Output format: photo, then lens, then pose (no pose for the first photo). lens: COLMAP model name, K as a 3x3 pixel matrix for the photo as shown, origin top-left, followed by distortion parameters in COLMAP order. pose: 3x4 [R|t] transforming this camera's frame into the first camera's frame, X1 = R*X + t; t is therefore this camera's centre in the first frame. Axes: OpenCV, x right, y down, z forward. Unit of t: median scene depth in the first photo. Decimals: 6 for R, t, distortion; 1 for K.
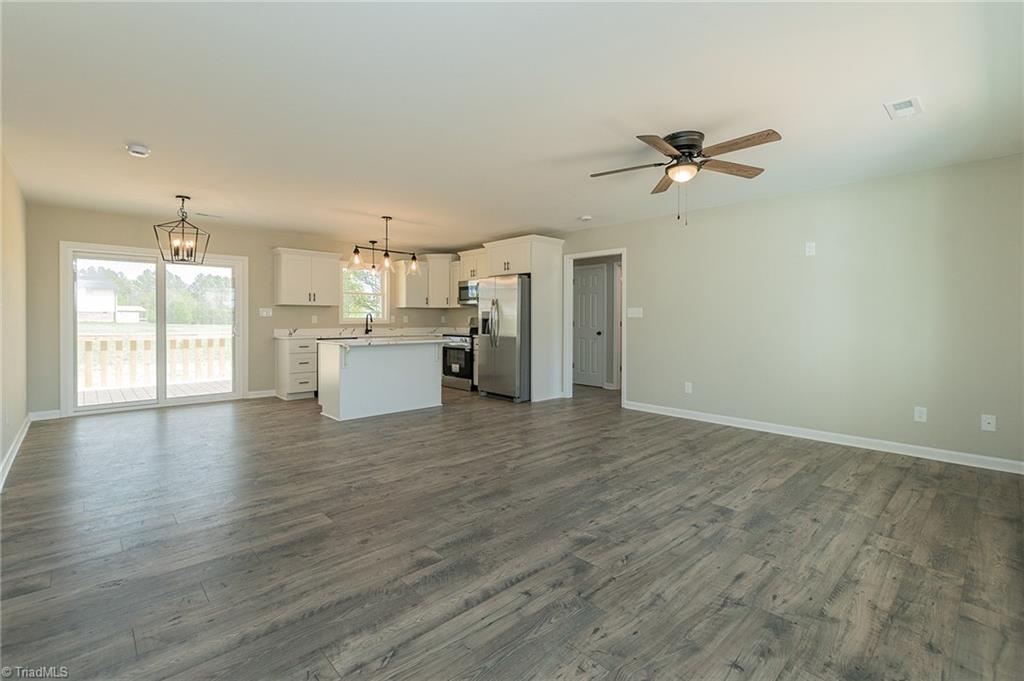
lens RADIAL K [[456.2, 0, 513.6], [0, 456.2, 320.8], [0, 0, 1]] dist [0.007579, -0.003251]
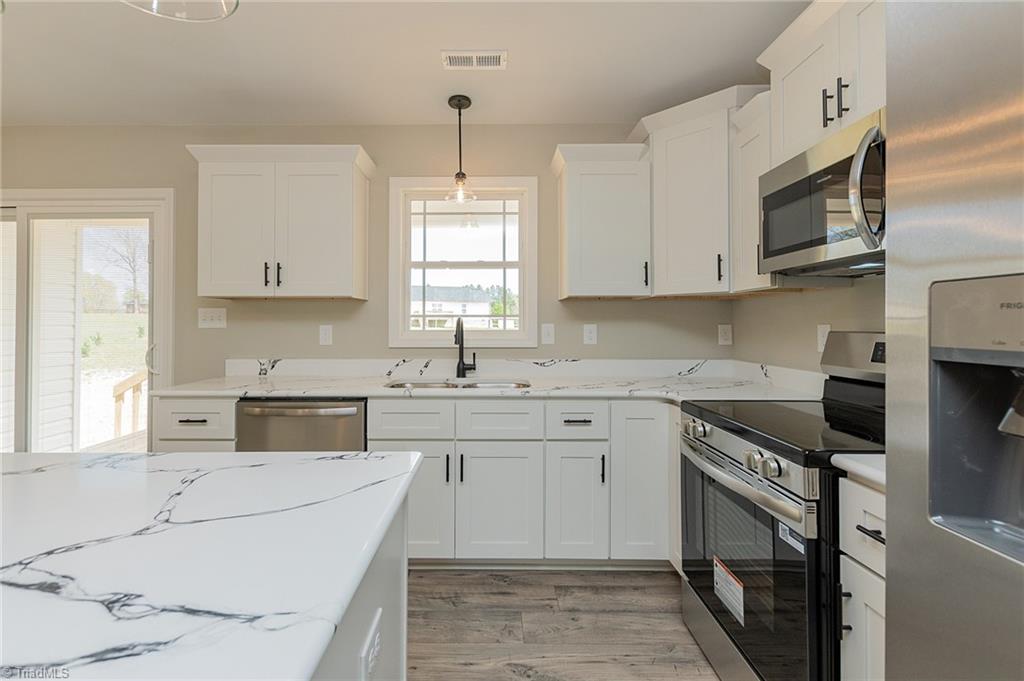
lens RADIAL K [[456.2, 0, 493.6], [0, 456.2, 318.2], [0, 0, 1]] dist [0.007579, -0.003251]
pose [[0.727836, -0.011709, -0.685651, -0.086414], [-0.000388, 0.999847, -0.017486, -0.013837], [0.685751, 0.012993, 0.727720, 1.057453]]
